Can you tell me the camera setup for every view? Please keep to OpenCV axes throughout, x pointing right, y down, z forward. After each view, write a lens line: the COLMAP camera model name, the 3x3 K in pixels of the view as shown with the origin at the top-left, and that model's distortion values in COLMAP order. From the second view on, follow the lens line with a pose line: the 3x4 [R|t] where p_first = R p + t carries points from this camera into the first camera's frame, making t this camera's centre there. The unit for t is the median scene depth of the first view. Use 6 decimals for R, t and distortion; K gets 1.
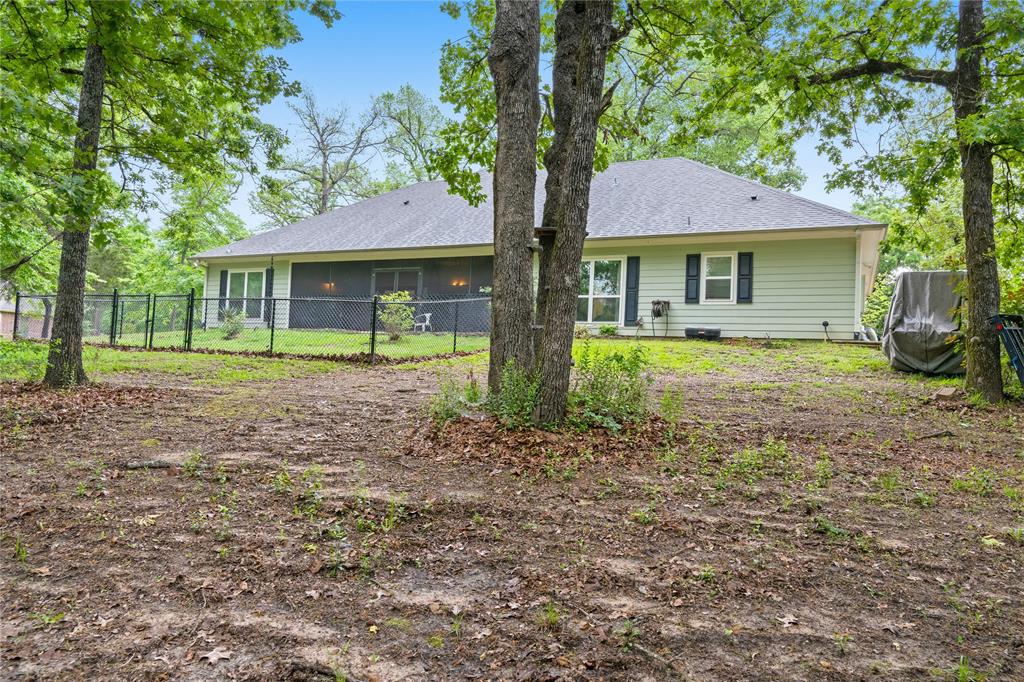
lens RADIAL K [[723.5, 0, 511.2], [0, 723.5, 340.8], [0, 0, 1]] dist [-0.040907, -0.000196]
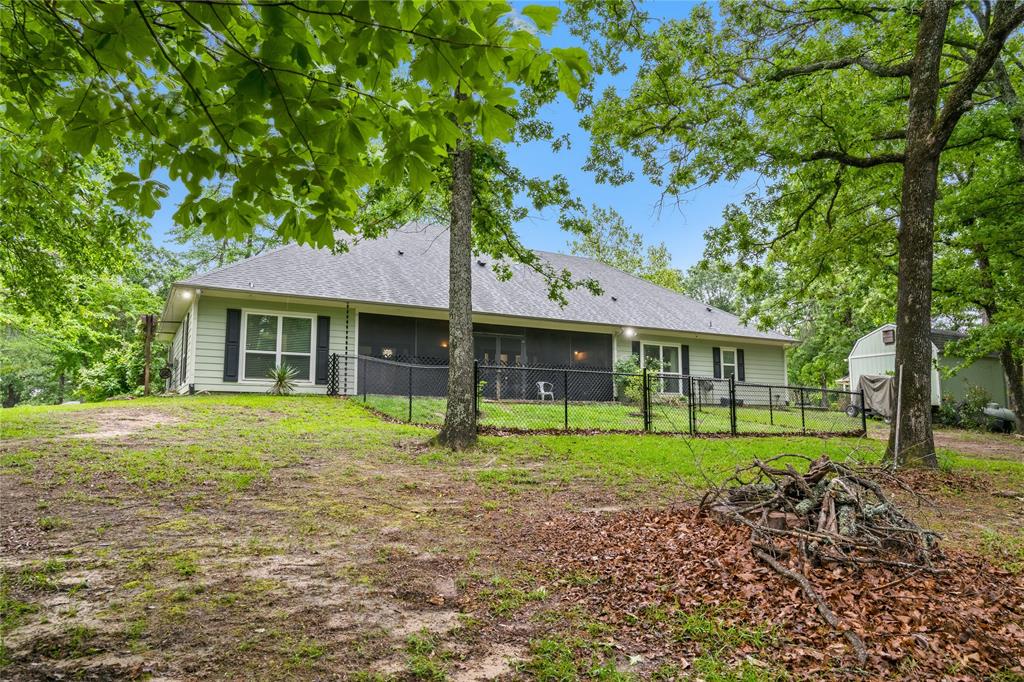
lens RADIAL K [[654.0, 0, 510.8], [0, 654.0, 341.9], [0, 0, 1]] dist [-0.000374, -0.000186]
pose [[0.568440, 0.064739, 0.820174, -0.937653], [-0.006782, 0.997234, -0.074015, -0.028904], [-0.822697, 0.036510, 0.567306, 0.543425]]
